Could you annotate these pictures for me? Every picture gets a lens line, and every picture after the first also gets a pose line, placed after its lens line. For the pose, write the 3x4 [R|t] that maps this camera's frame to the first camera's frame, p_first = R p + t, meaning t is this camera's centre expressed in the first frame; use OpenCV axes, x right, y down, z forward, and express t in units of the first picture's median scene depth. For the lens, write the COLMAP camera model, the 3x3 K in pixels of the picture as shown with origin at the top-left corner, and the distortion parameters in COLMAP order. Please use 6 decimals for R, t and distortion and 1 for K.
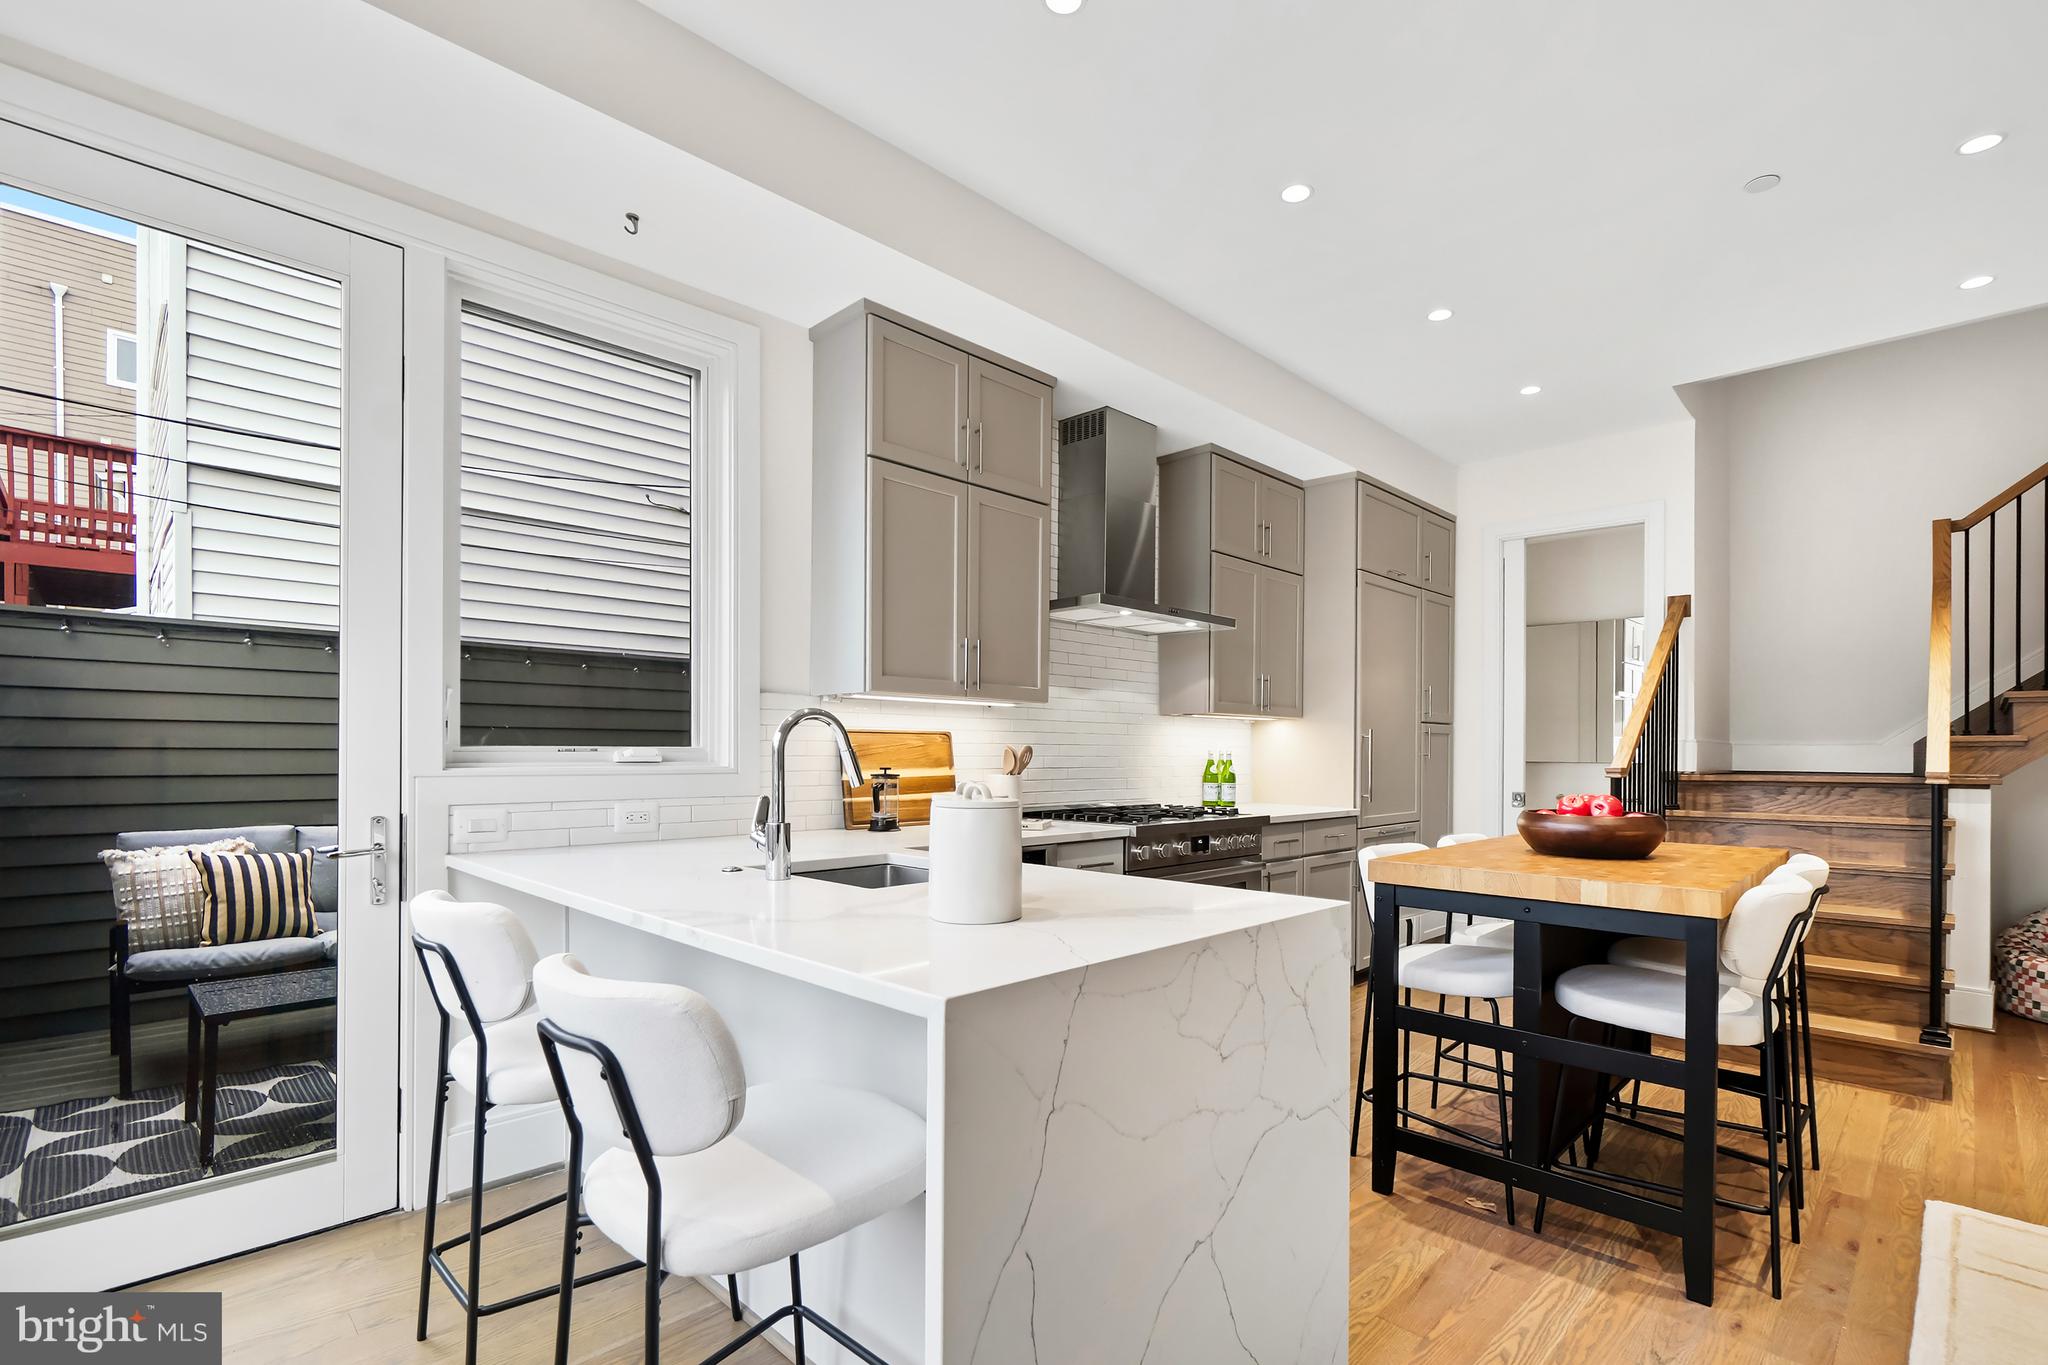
lens RADIAL K [[933.0, 0, 1056.4], [0, 933.0, 745.6], [0, 0, 1]] dist [-0.008458, -0.000528]
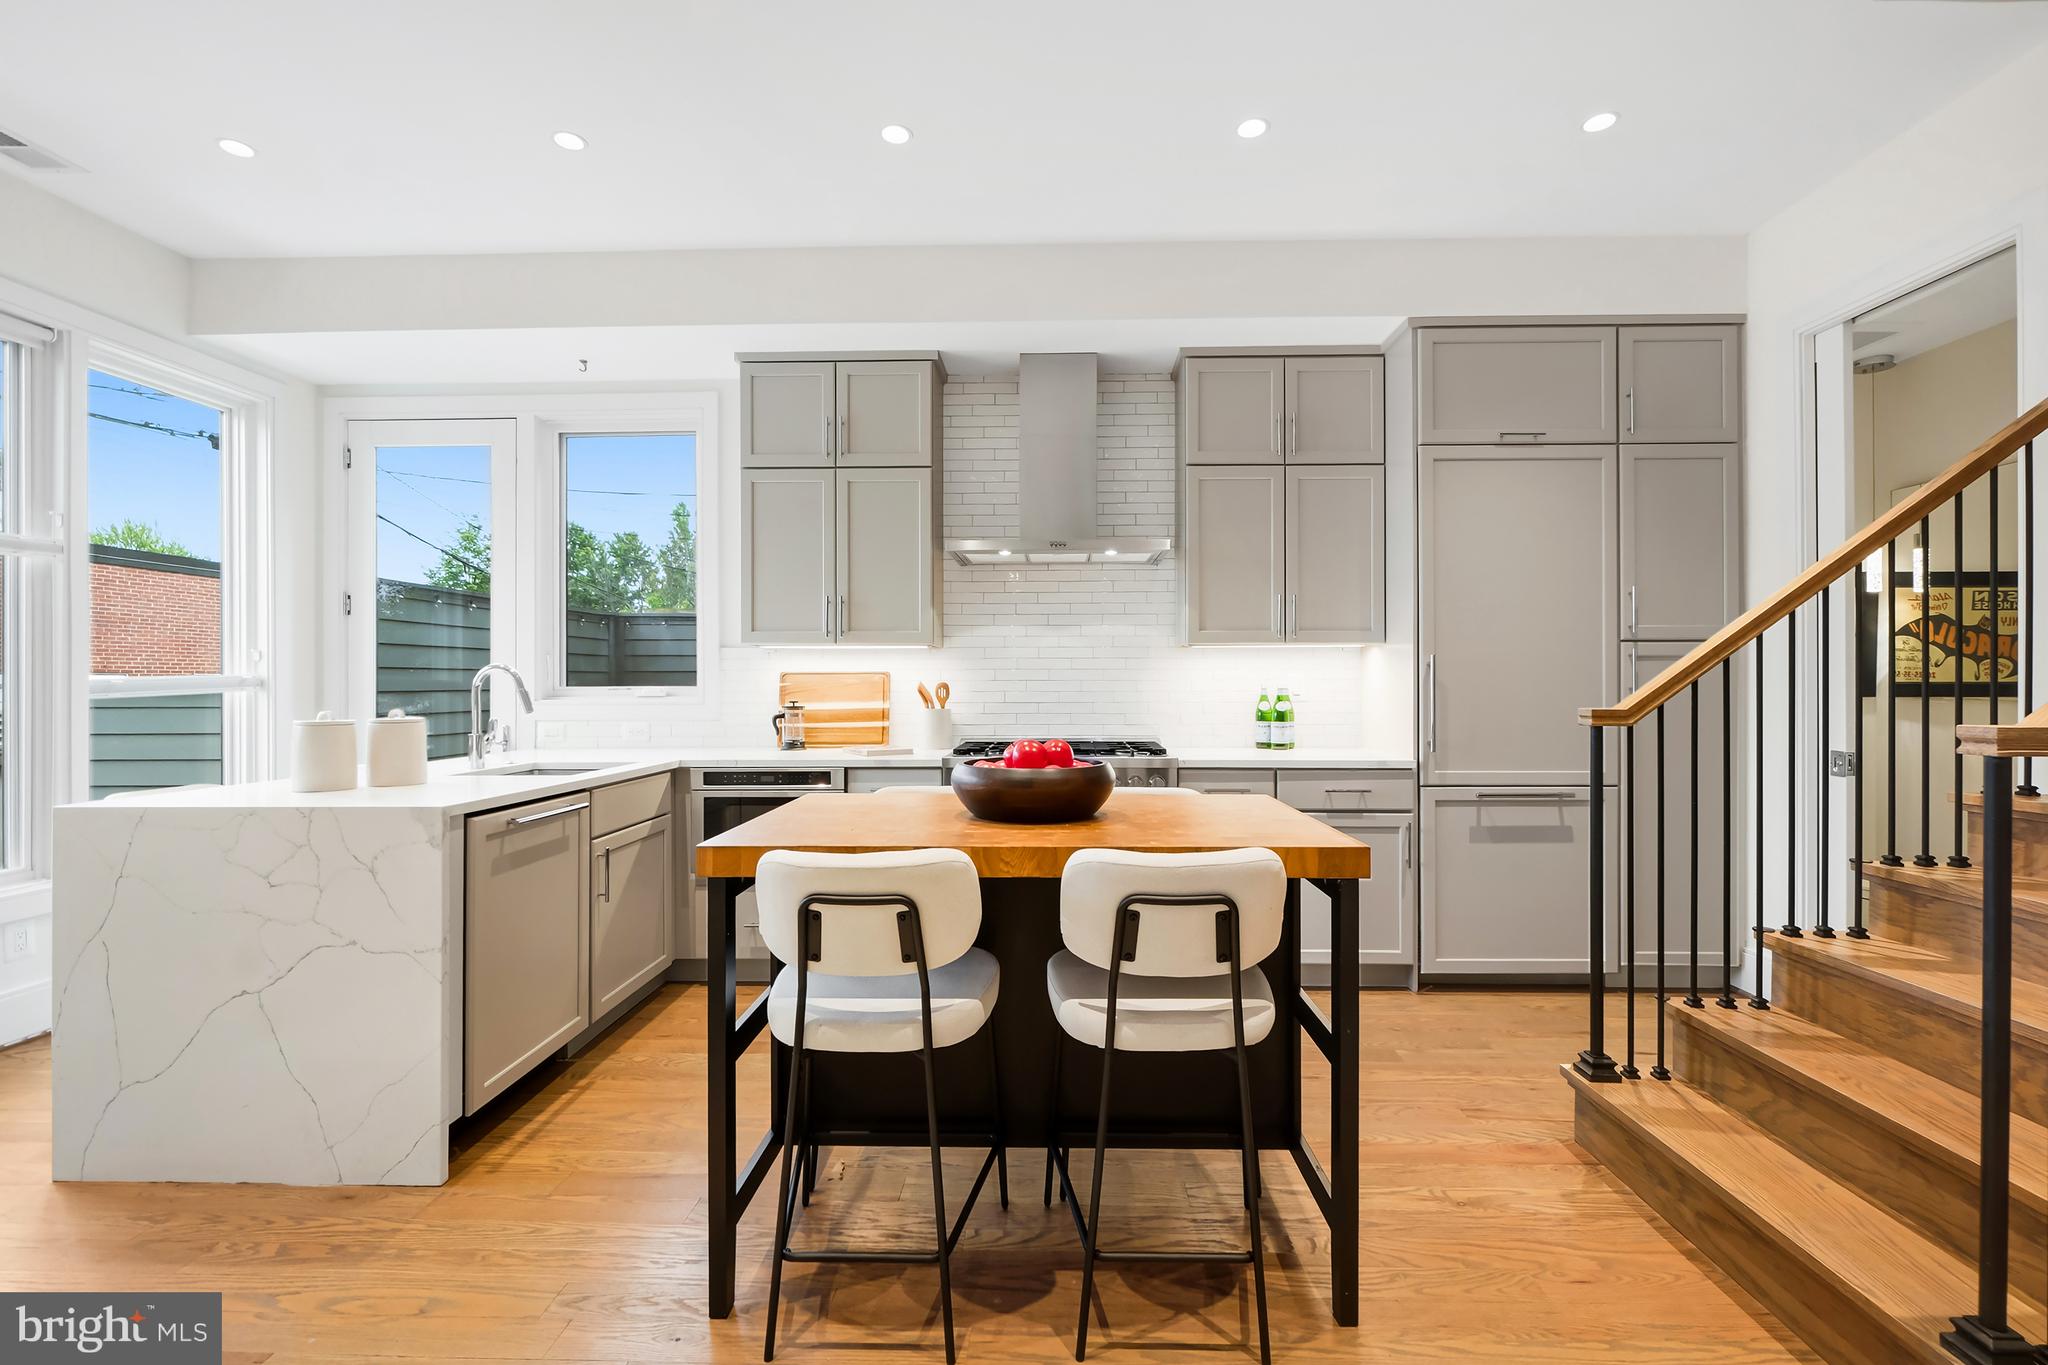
lens RADIAL K [[897.9, 0, 1036.4], [0, 897.9, 678.9], [0, 0, 1]] dist [-0.002401, -0.000336]
pose [[0.681053, -0.011273, -0.732147, 0.758794], [0.010946, 0.999927, -0.005214, 0.002361], [0.732152, -0.004463, 0.681127, 0.318395]]
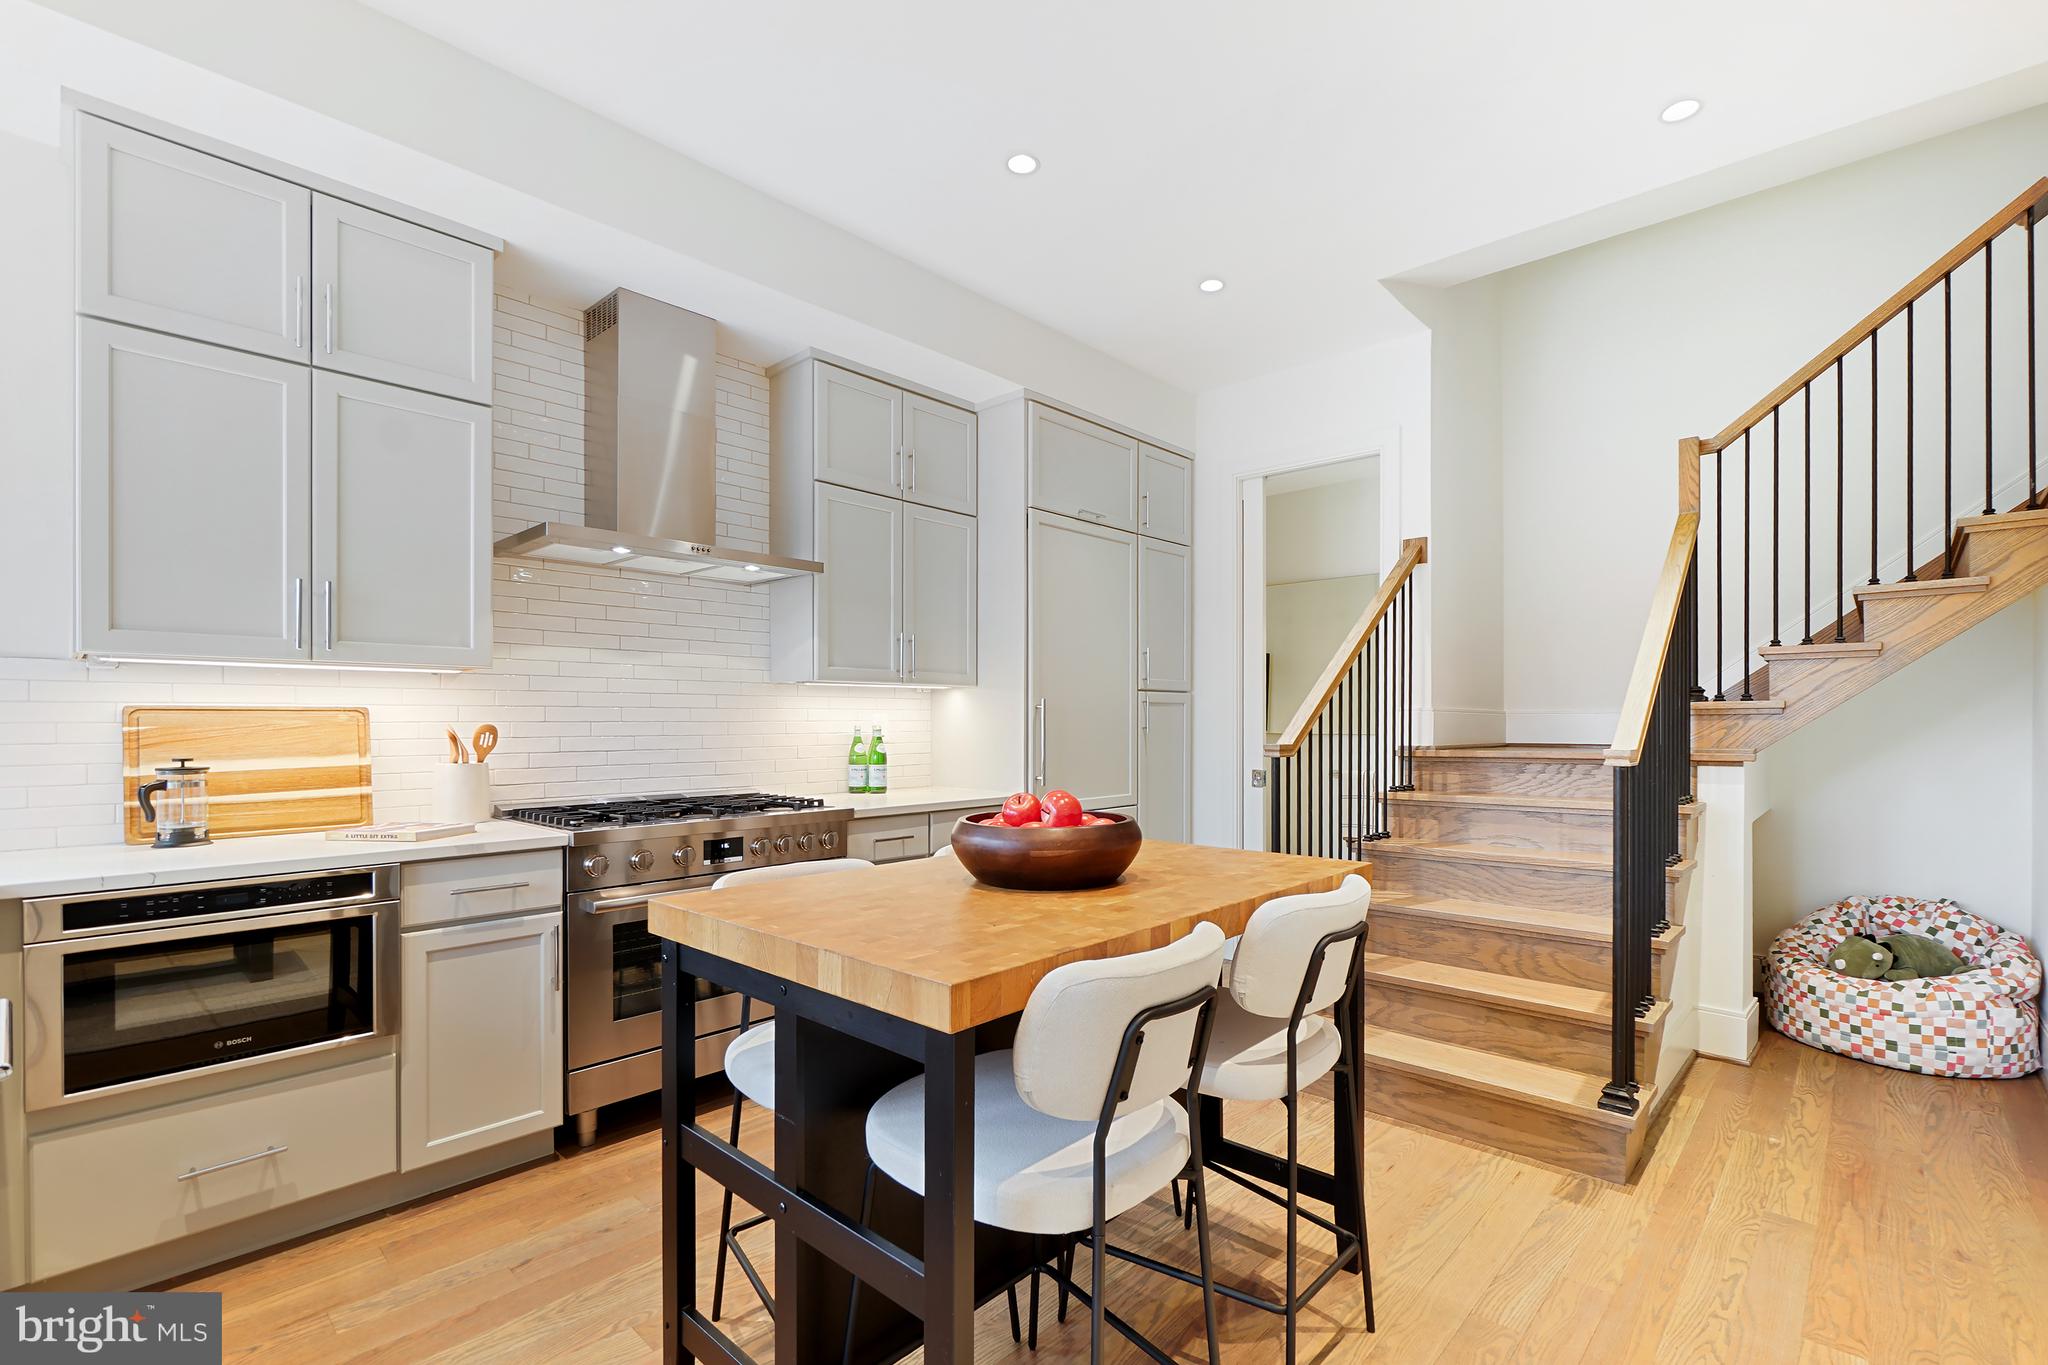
lens RADIAL K [[910.4, 0, 1053.1], [0, 910.4, 718.8], [0, 0, 1]] dist [-0.002257, -0.000615]
pose [[0.999317, -0.008489, 0.035977, 0.369489], [0.008387, 0.999960, 0.002995, -0.002664], [-0.036001, -0.002691, 0.999348, 0.217115]]
